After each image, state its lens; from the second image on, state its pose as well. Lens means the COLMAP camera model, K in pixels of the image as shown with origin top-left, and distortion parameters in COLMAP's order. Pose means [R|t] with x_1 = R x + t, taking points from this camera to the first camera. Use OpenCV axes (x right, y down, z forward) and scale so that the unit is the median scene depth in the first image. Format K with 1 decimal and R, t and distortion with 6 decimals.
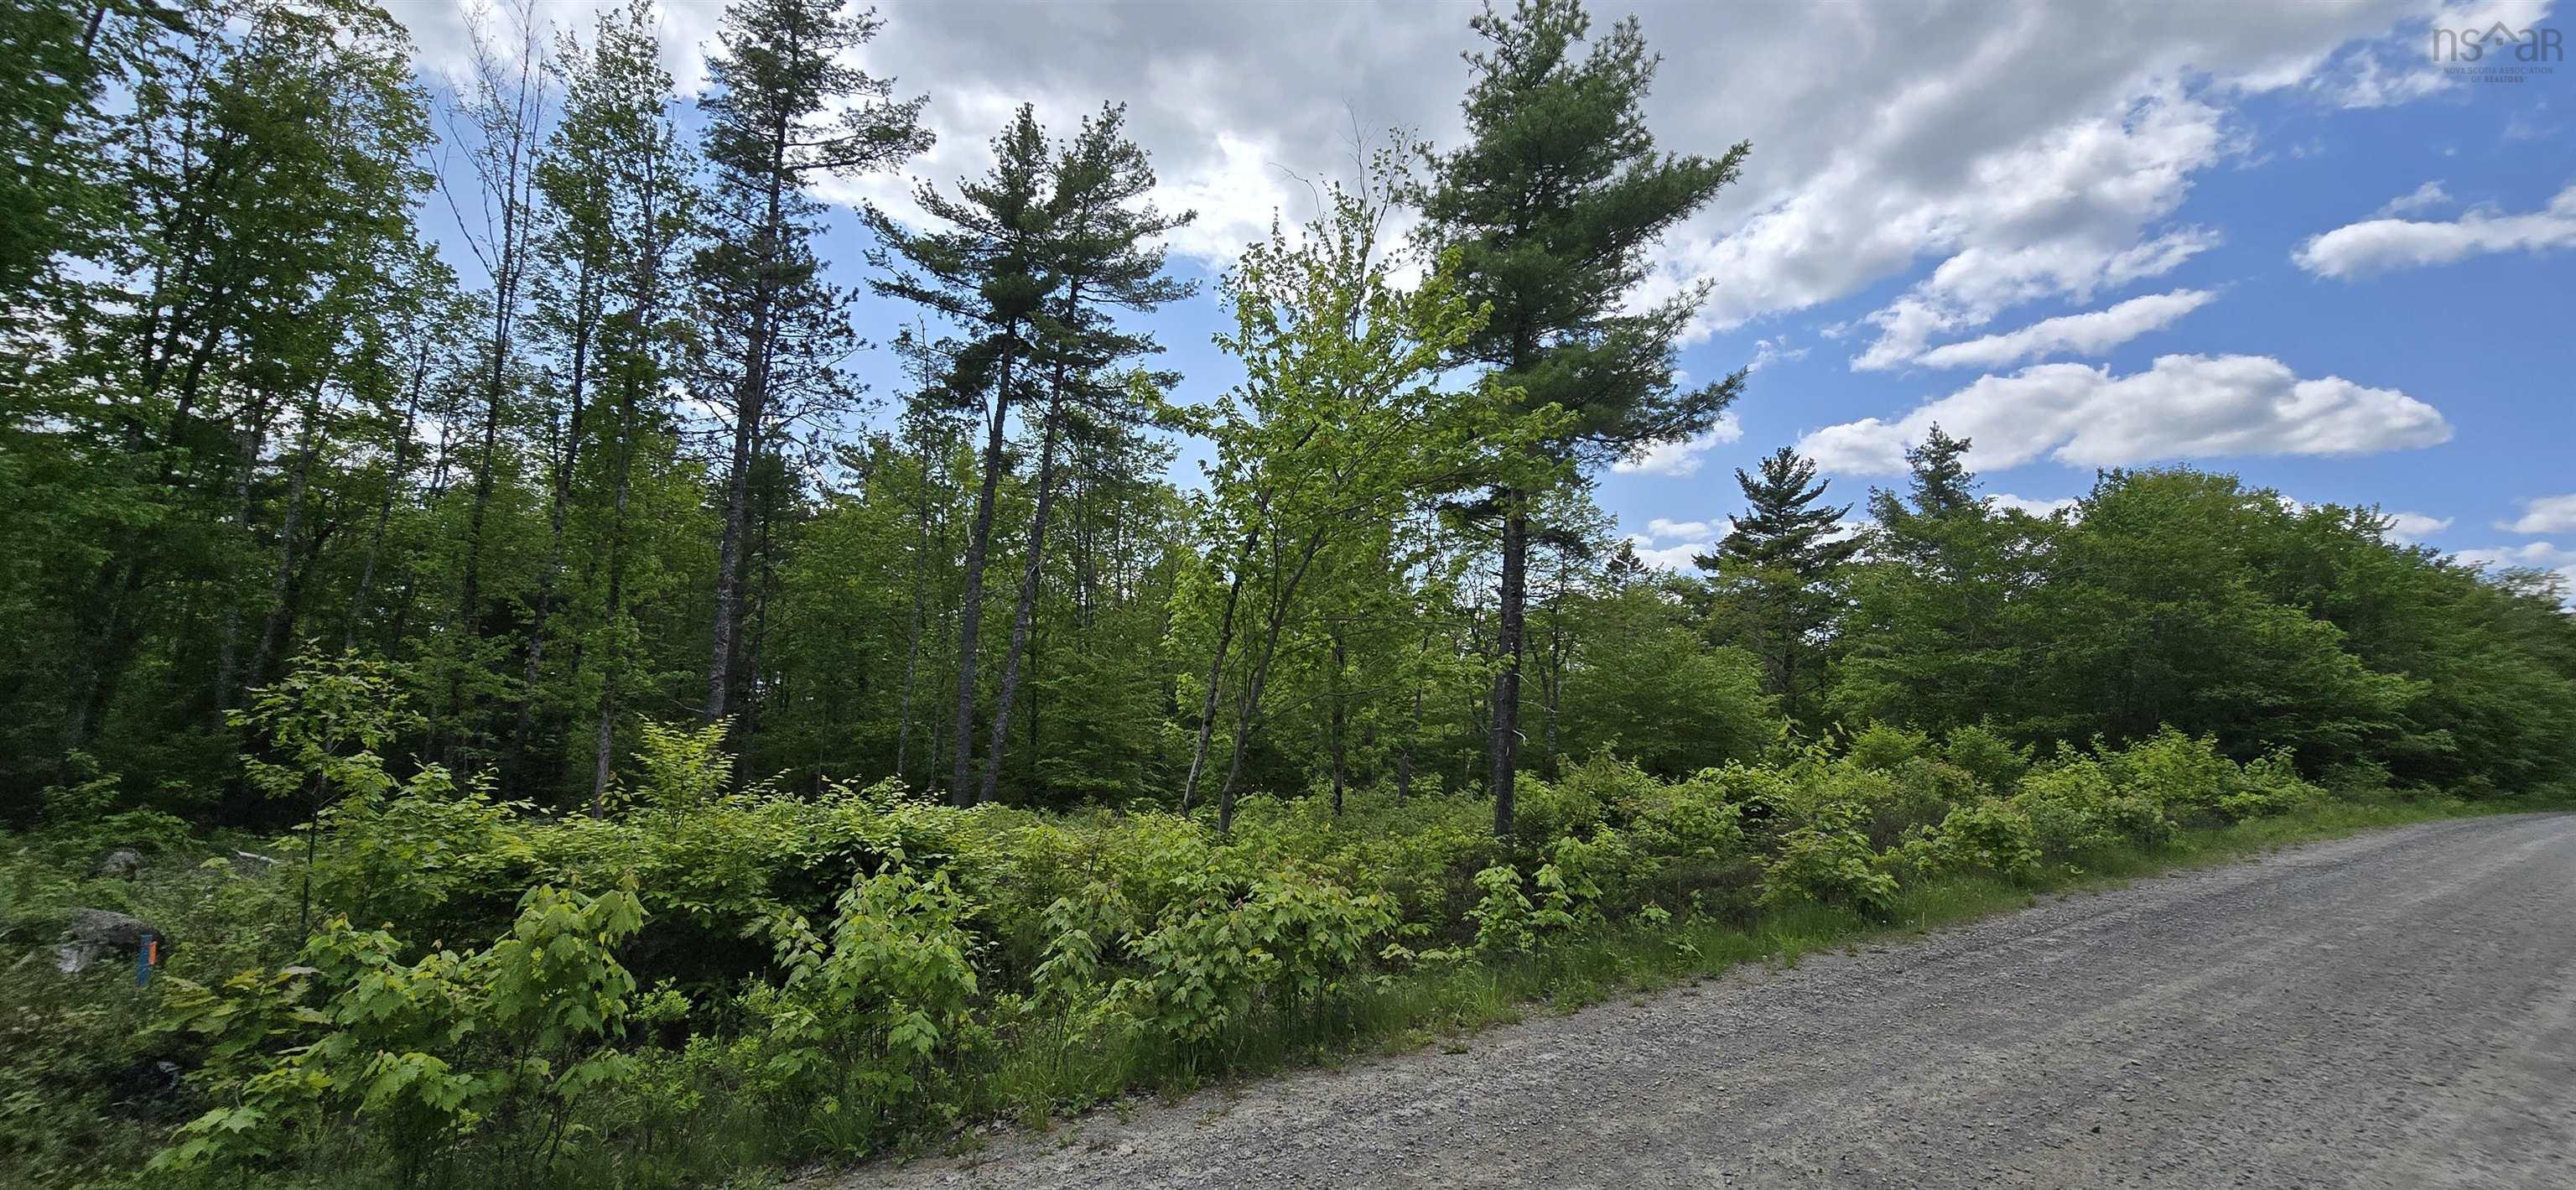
lens RADIAL K [[1108.3, 0, 1274.1], [0, 1108.3, 607.0], [0, 0, 1]] dist [-0.002547, -0.001042]
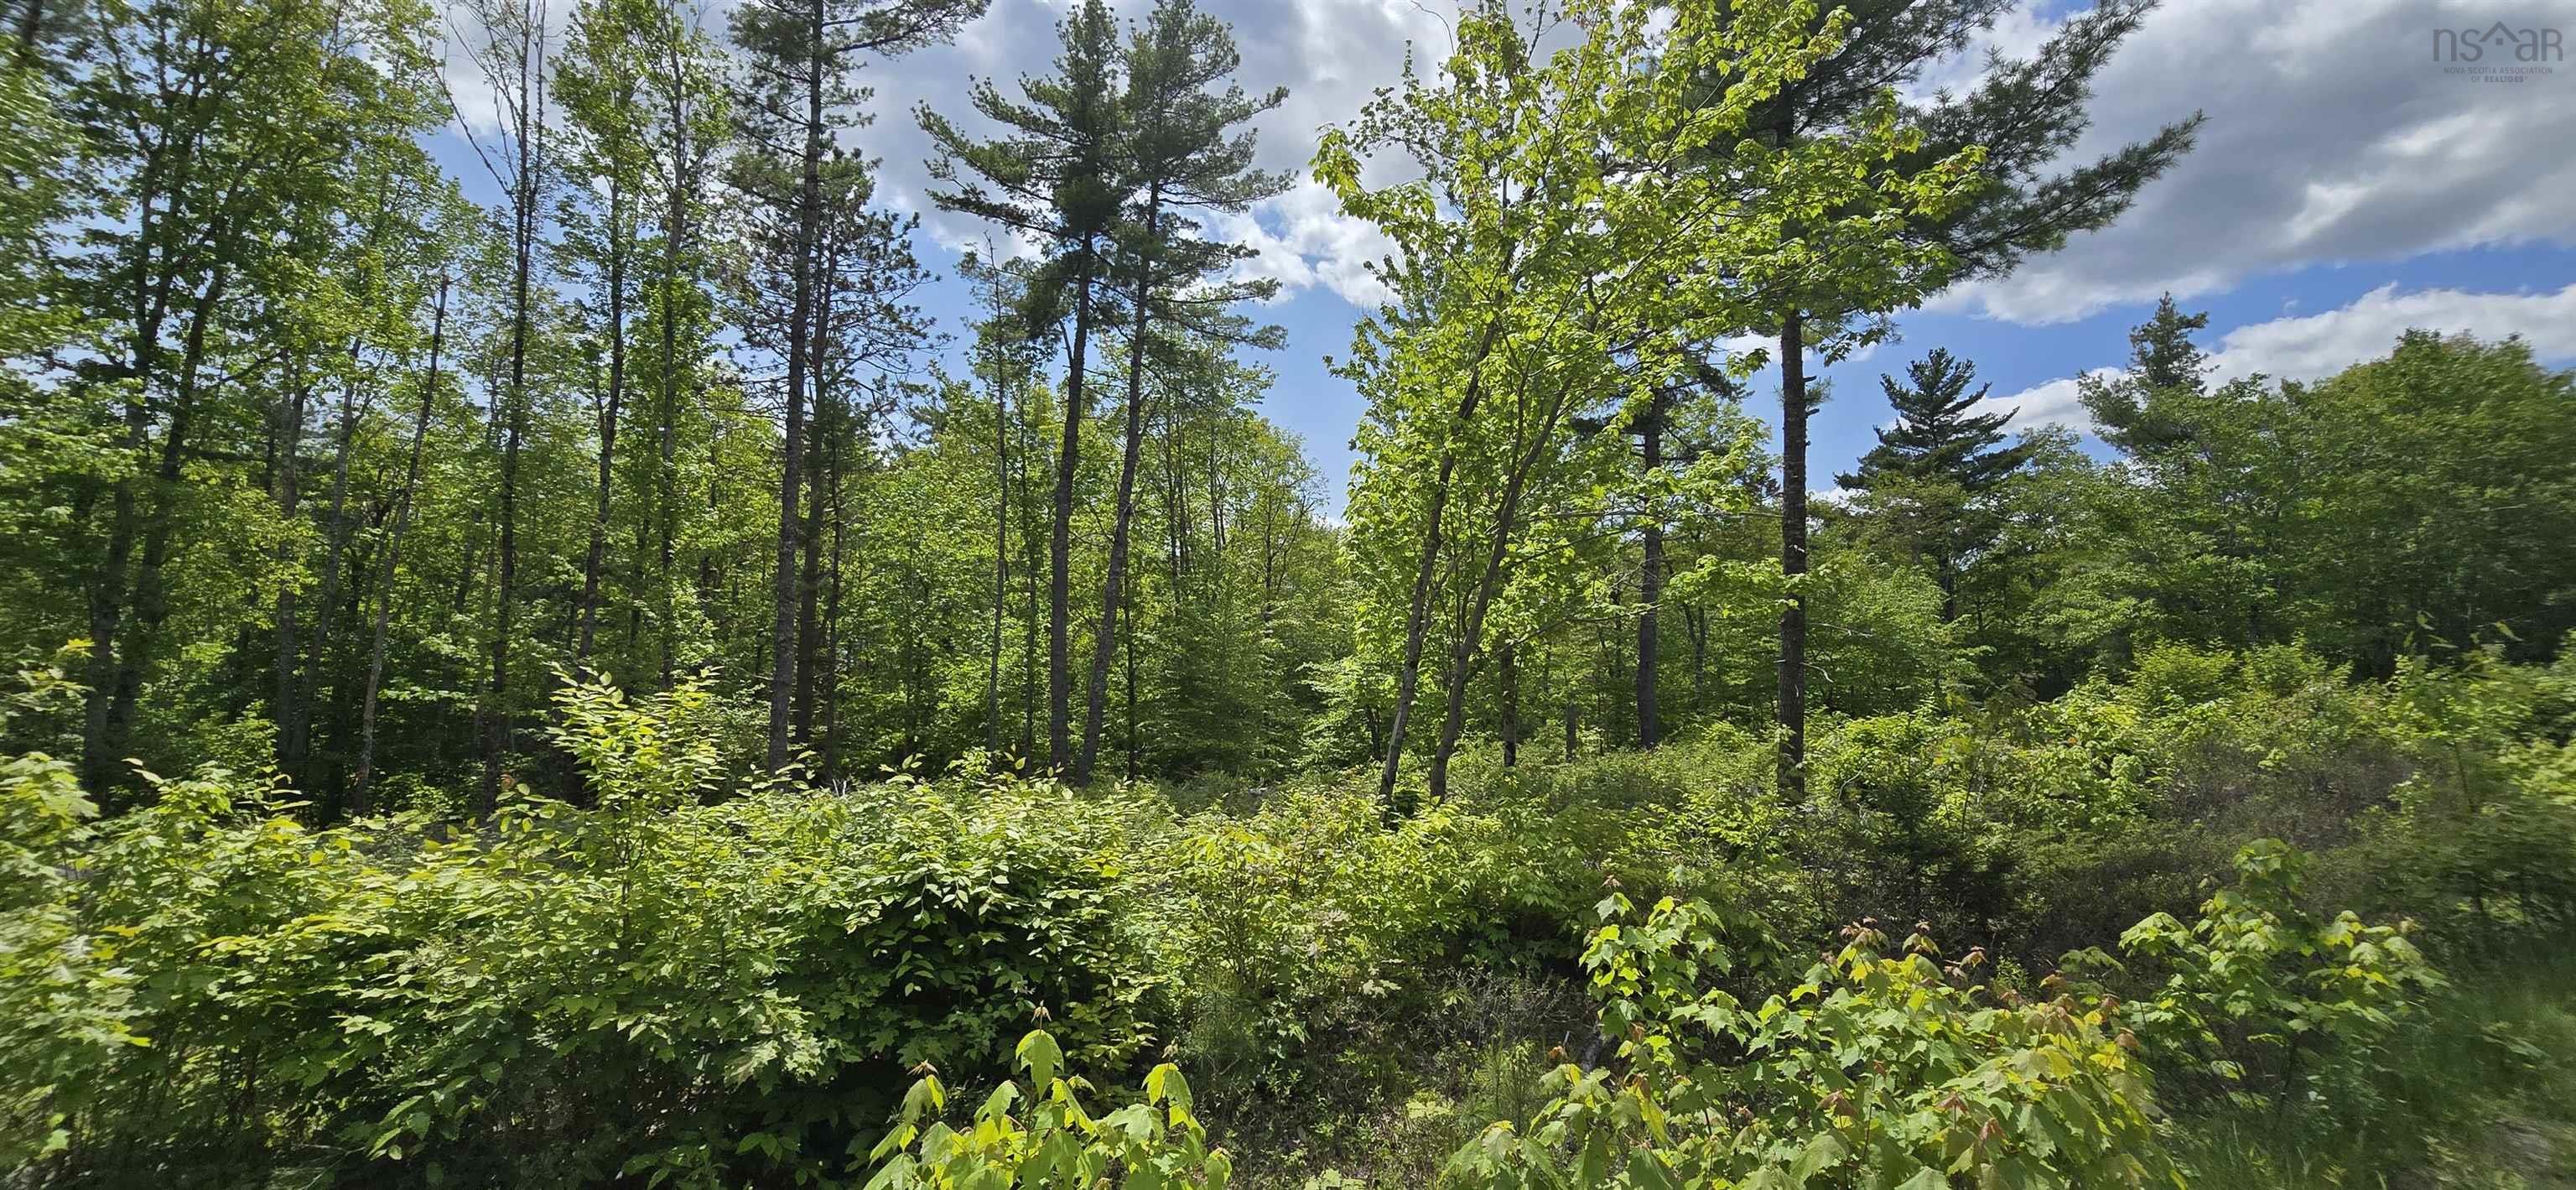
lens RADIAL K [[1108.3, 0, 1272.7], [0, 1108.3, 628.7], [0, 0, 1]] dist [-0.002547, -0.001042]
pose [[0.996726, -0.037144, -0.071812, -0.036614], [0.041404, 0.997413, 0.058767, 0.013020], [0.069443, -0.061548, 0.995685, 0.105341]]
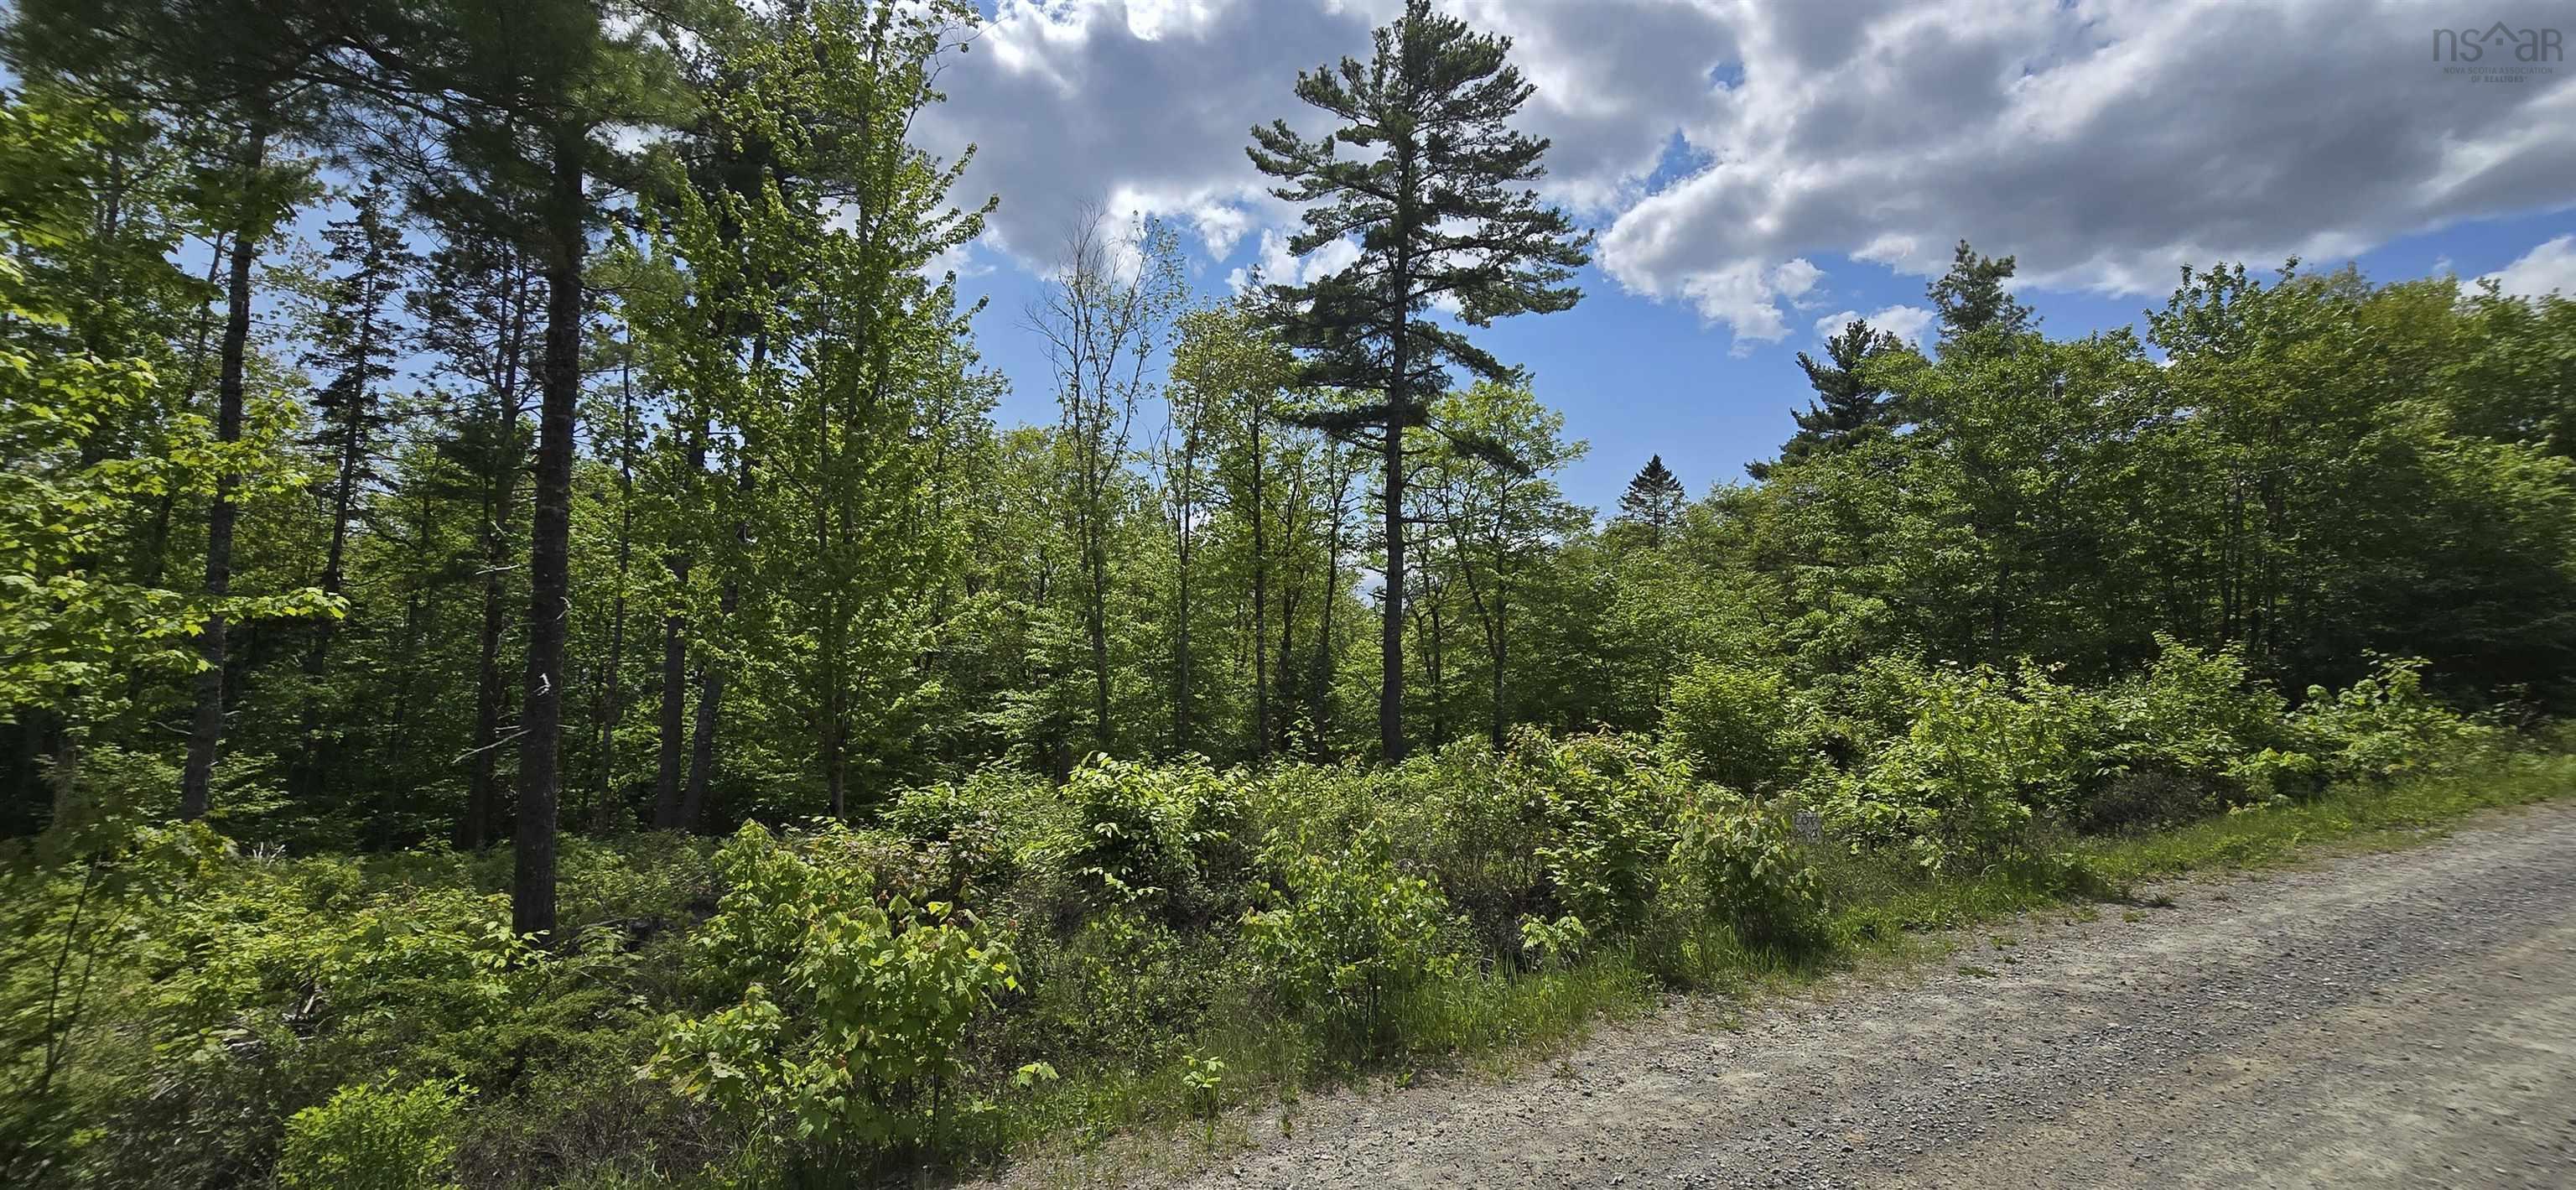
lens RADIAL K [[1108.3, 0, 1293.1], [0, 1108.3, 598.1], [0, 0, 1]] dist [-0.002547, -0.001042]
pose [[0.987742, -0.069505, -0.139766, 0.283095], [0.072380, 0.997255, 0.015590, 0.030766], [0.138298, -0.025515, 0.990062, 0.238394]]
